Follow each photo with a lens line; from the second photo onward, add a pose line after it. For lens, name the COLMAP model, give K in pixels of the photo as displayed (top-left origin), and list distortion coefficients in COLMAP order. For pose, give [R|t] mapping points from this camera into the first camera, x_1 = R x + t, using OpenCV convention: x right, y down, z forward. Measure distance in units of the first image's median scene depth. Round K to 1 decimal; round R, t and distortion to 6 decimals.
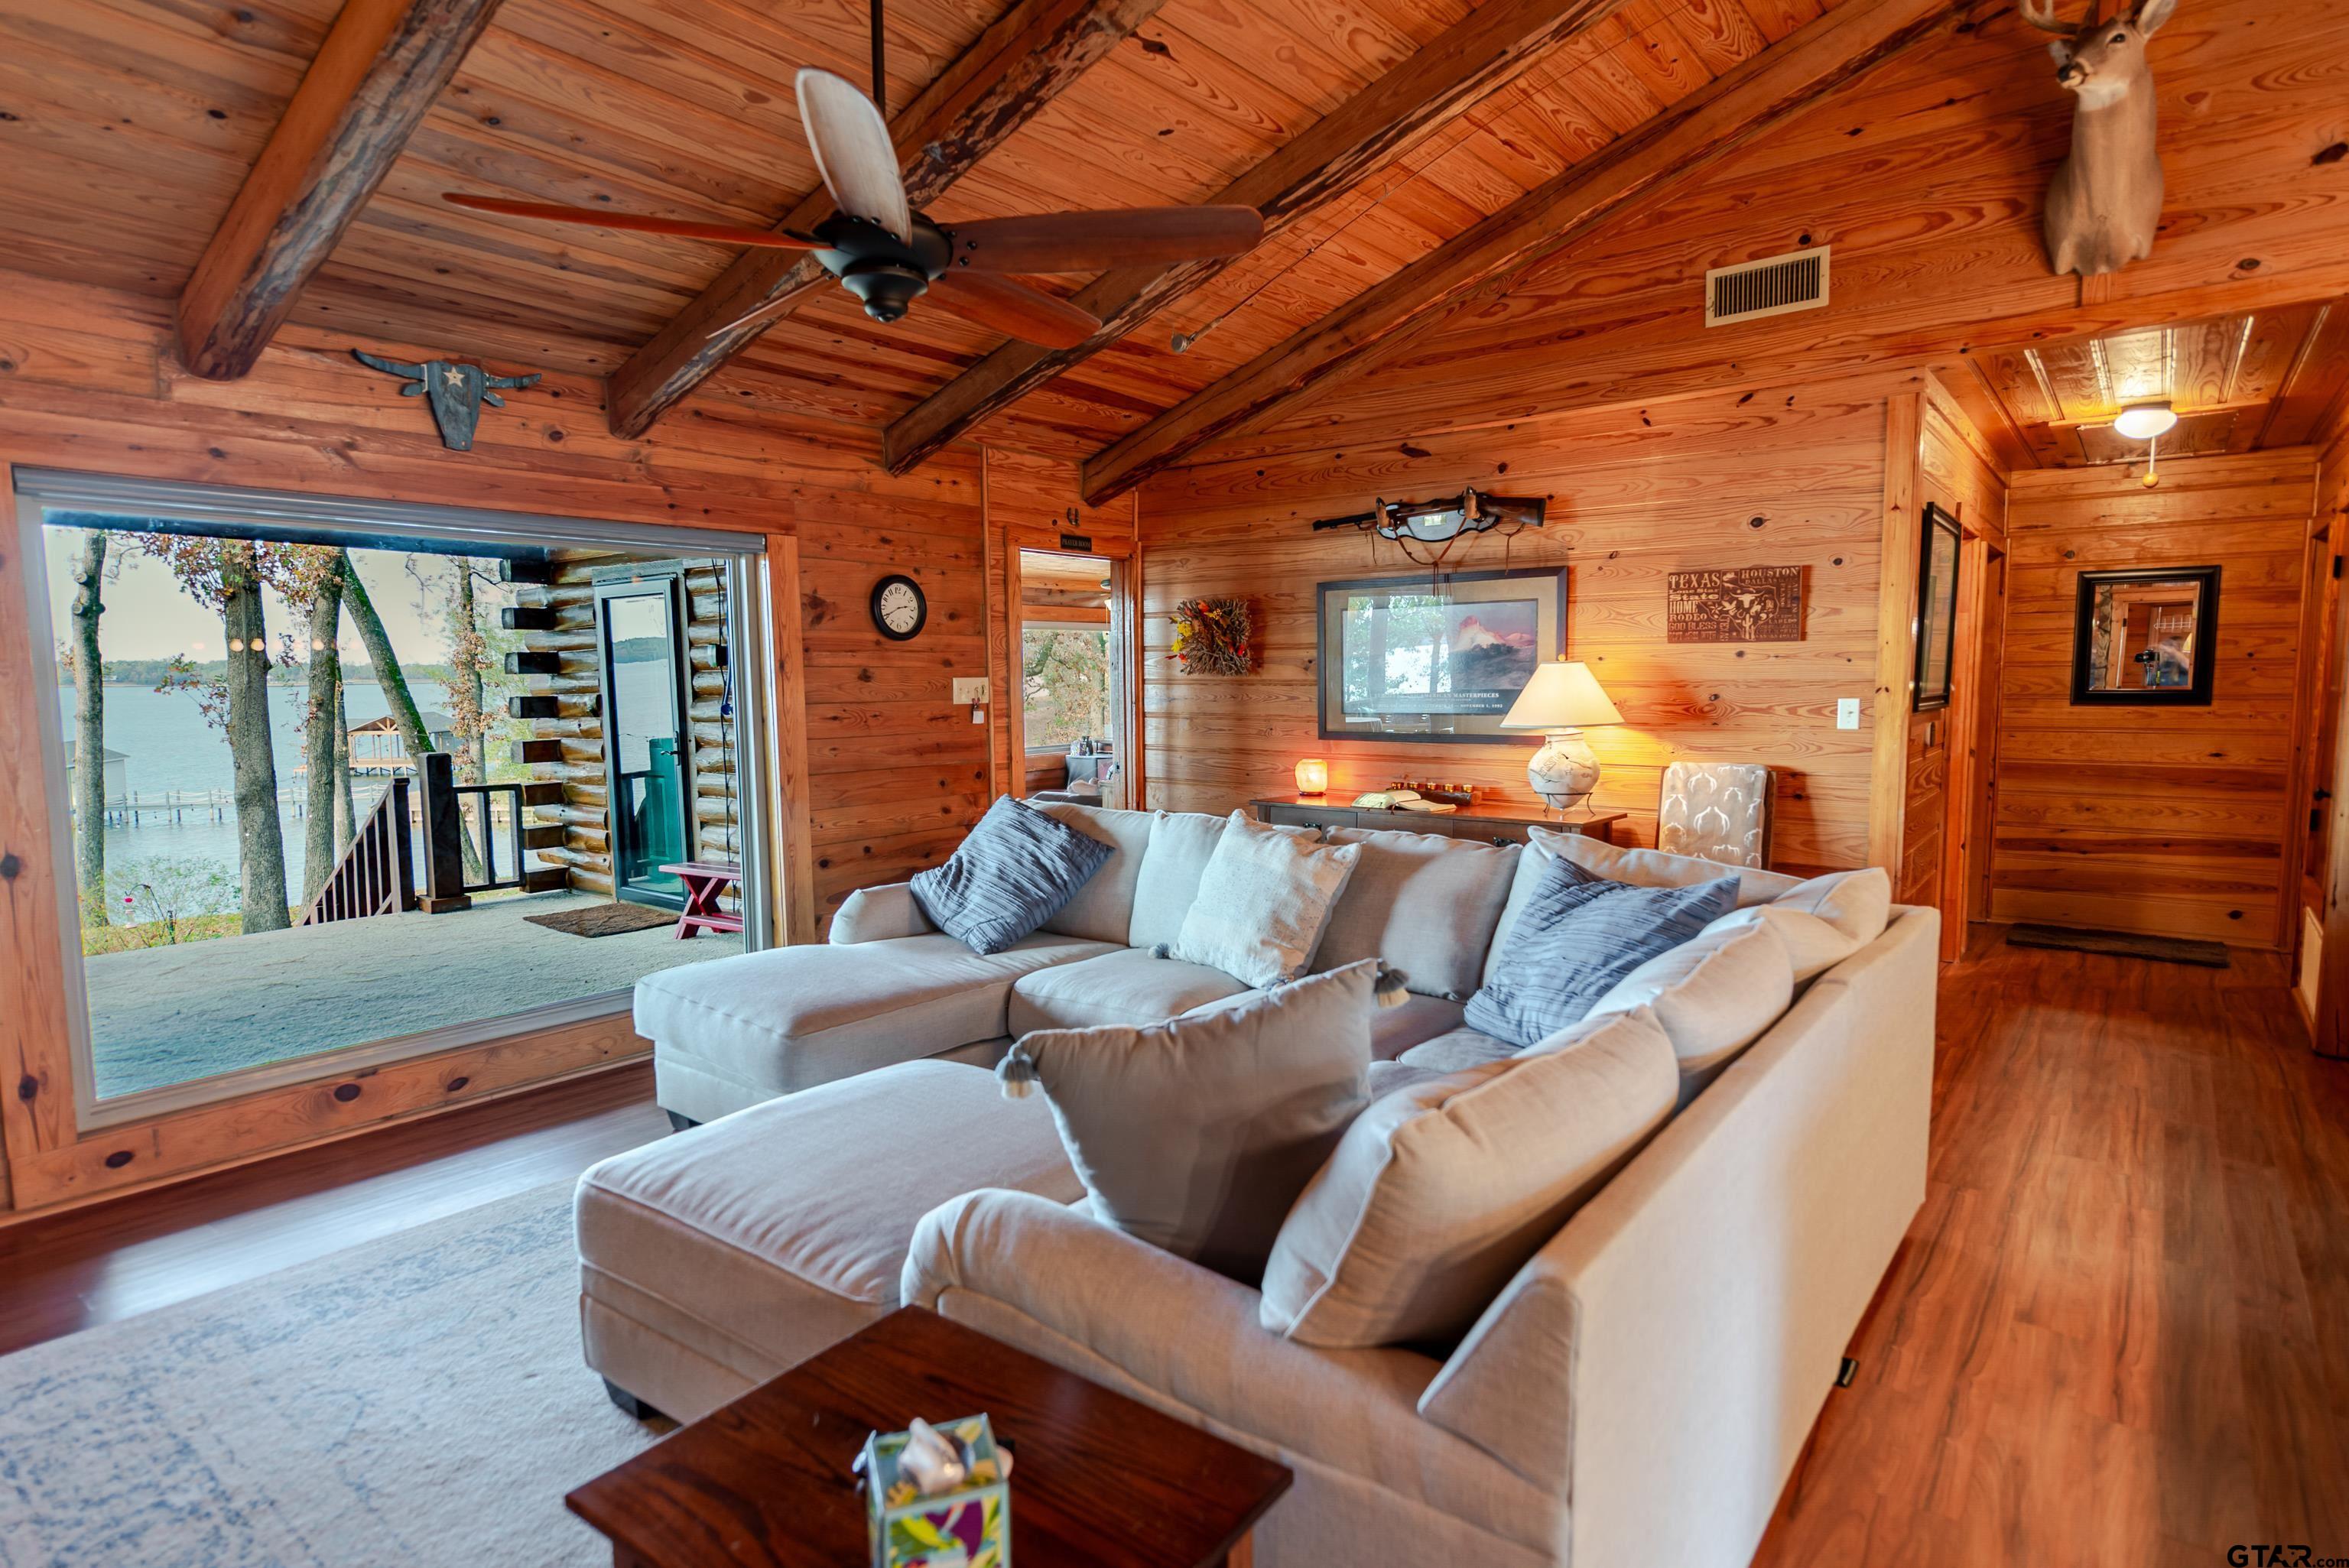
lens RADIAL K [[1248.4, 0, 1179.1], [0, 1248.4, 799.0], [0, 0, 1]] dist [0.023954, -0.010959]
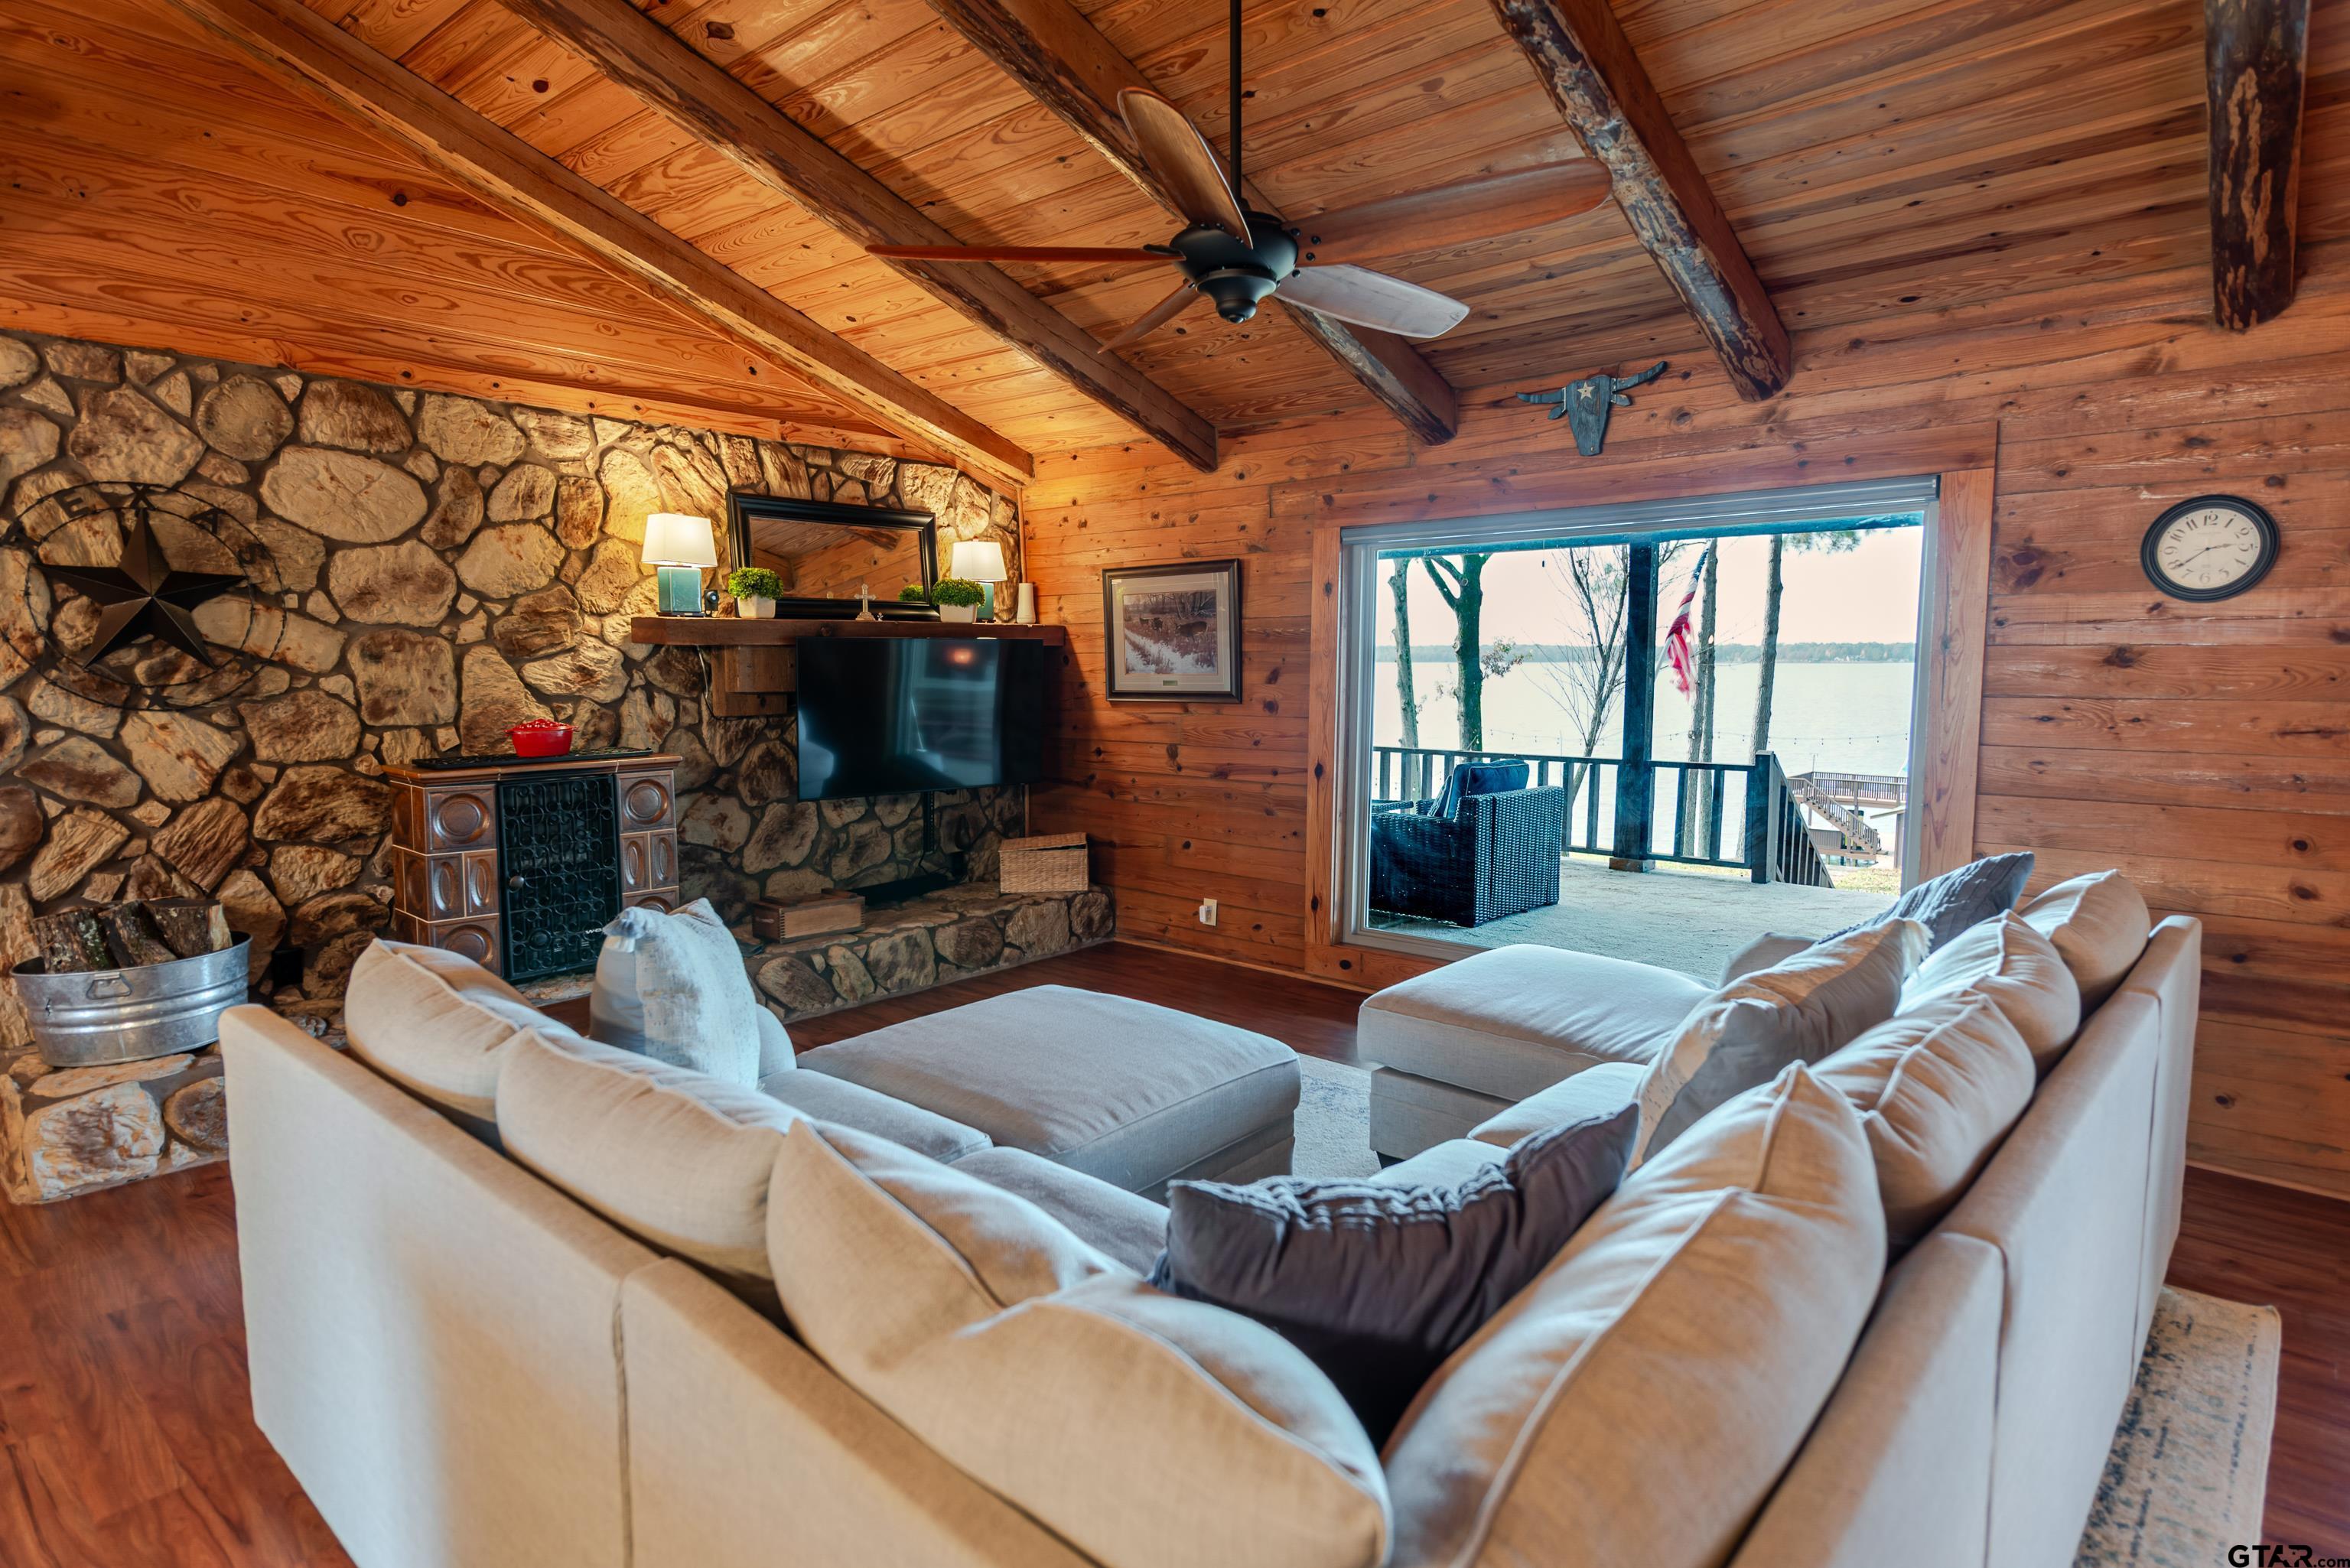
lens RADIAL K [[1248.9, 0, 1178.5], [0, 1248.9, 789.2], [0, 0, 1]] dist [0.023954, -0.010959]
pose [[-0.056474, 0.112540, -0.992041, 0.433293], [-0.098958, 0.988103, 0.117726, -0.057425], [0.993488, 0.104818, -0.044665, 0.525813]]
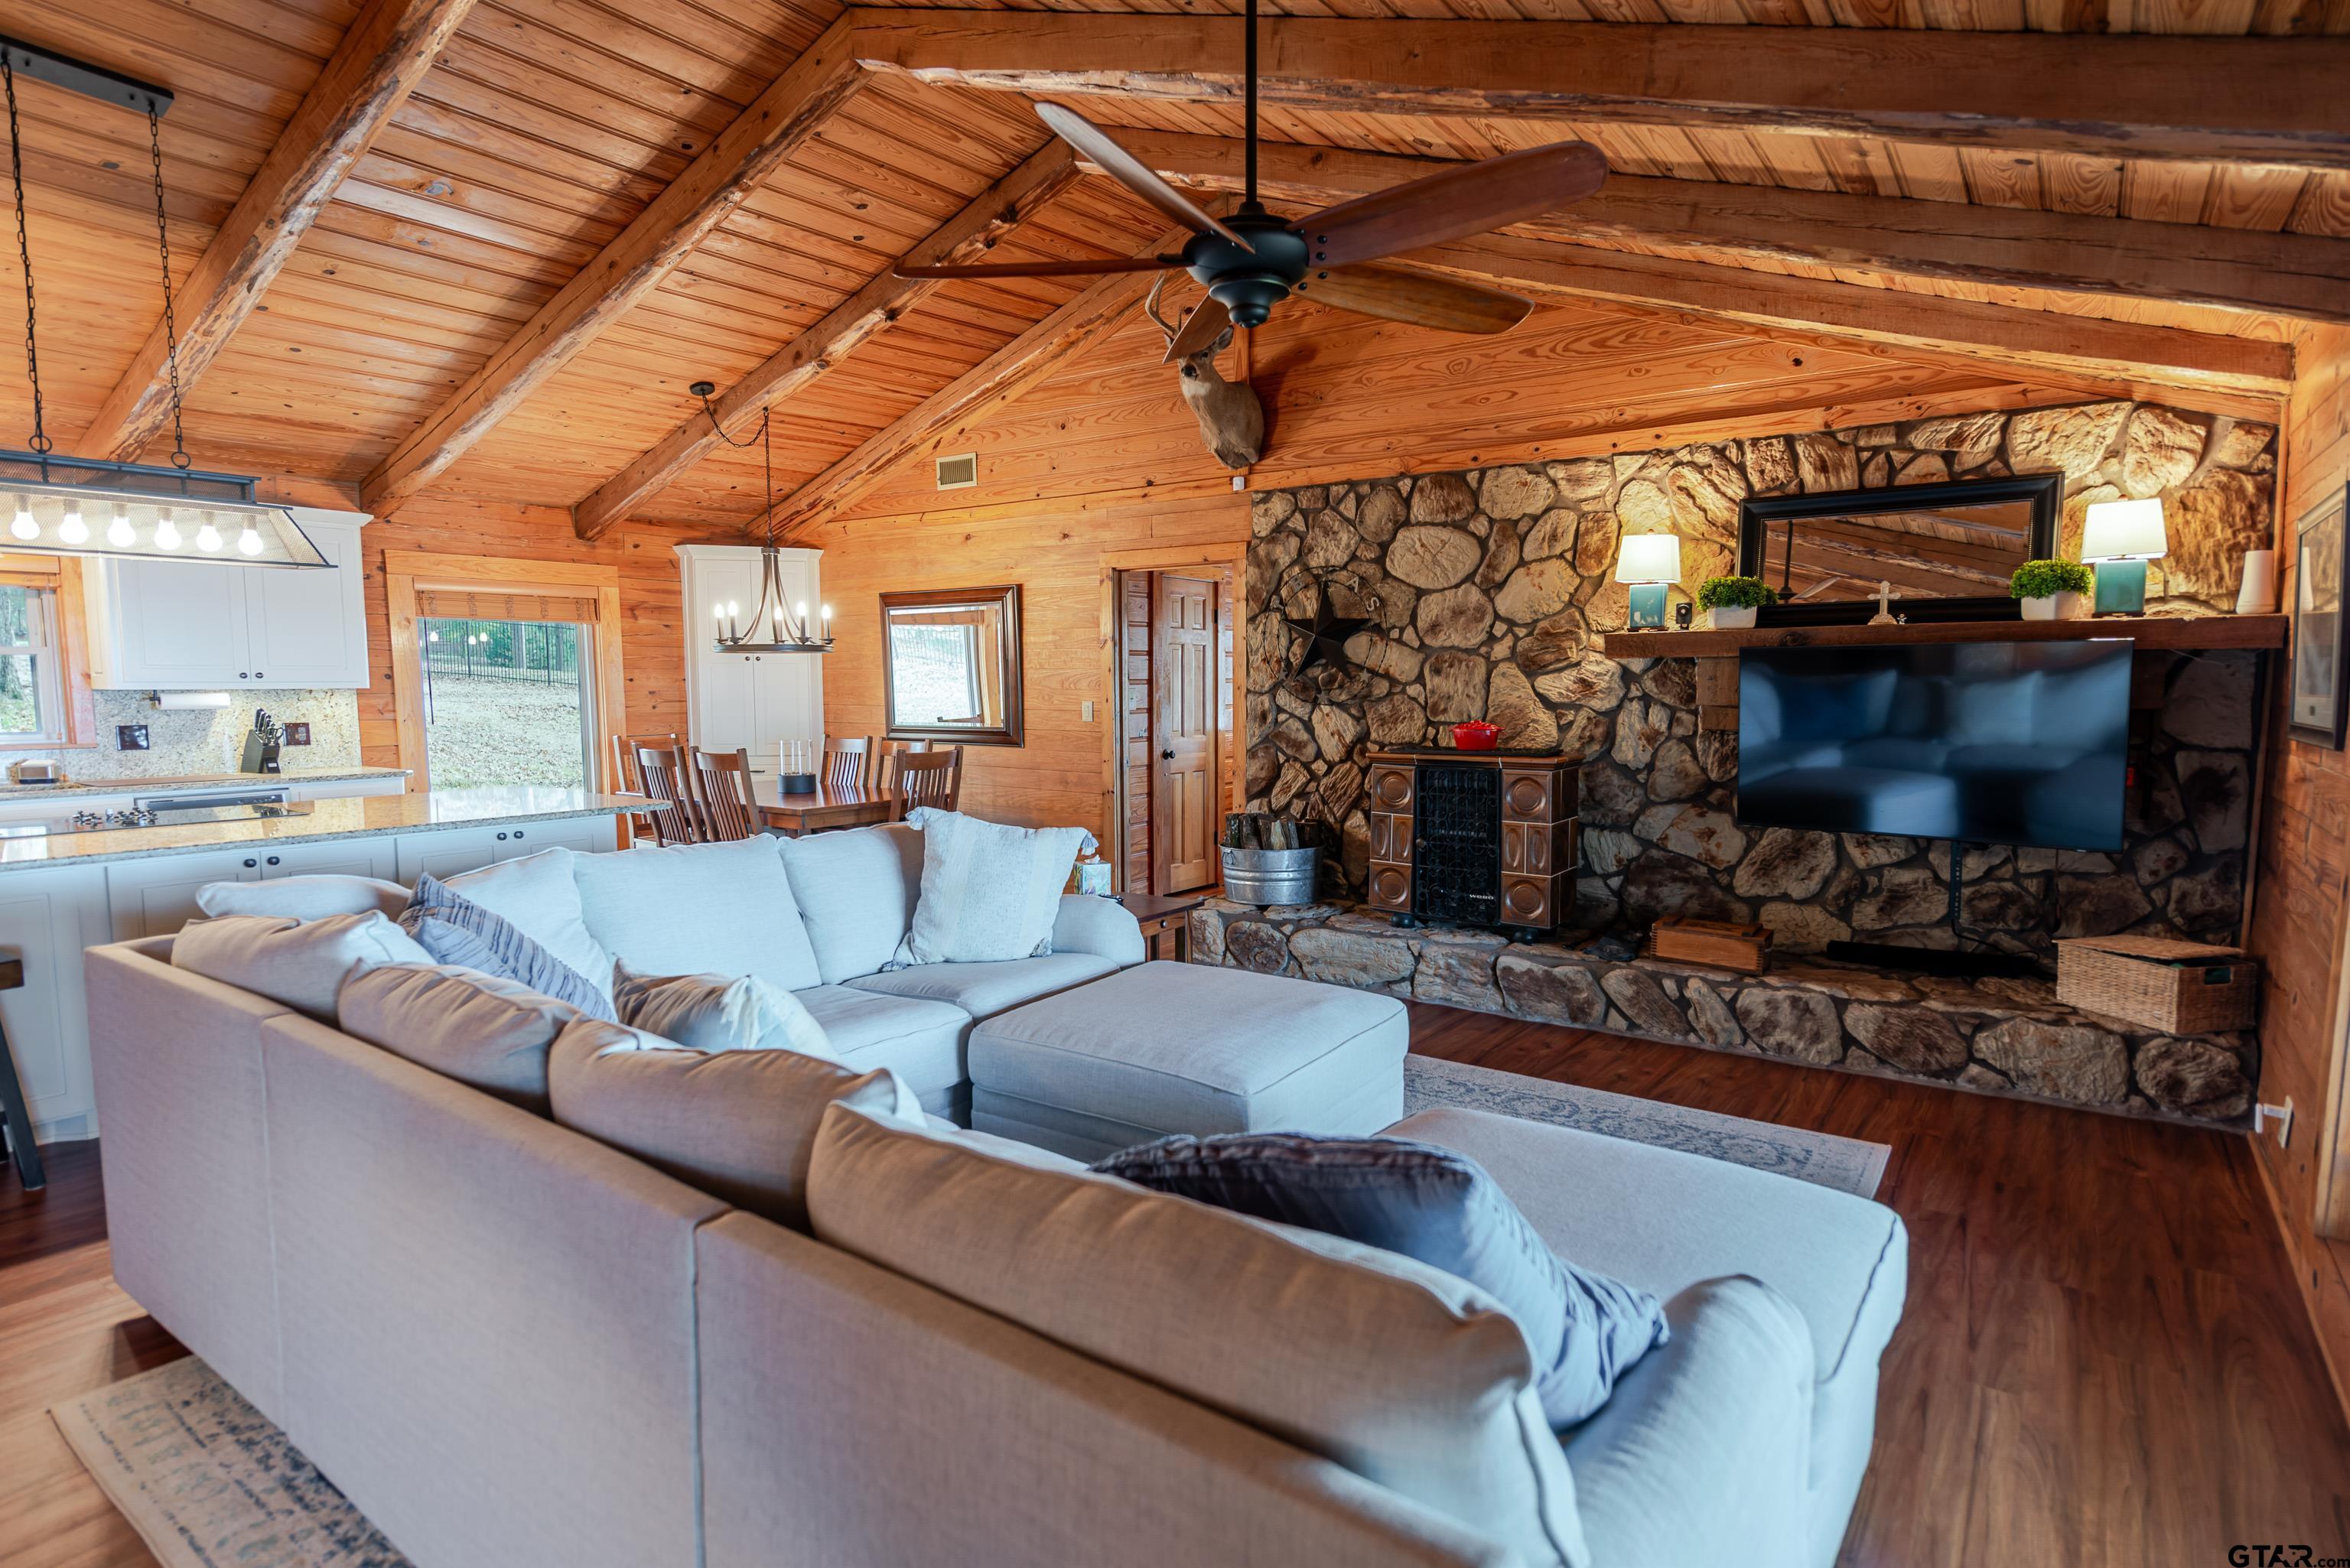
lens RADIAL K [[1248.9, 0, 1185.1], [0, 1248.9, 787.0], [0, 0, 1]] dist [0.023954, -0.010959]
pose [[-0.999060, 0.012027, -0.041636, -0.068787], [0.004038, 0.982373, 0.186885, -0.101189], [0.043150, 0.186542, -0.981499, 1.052216]]
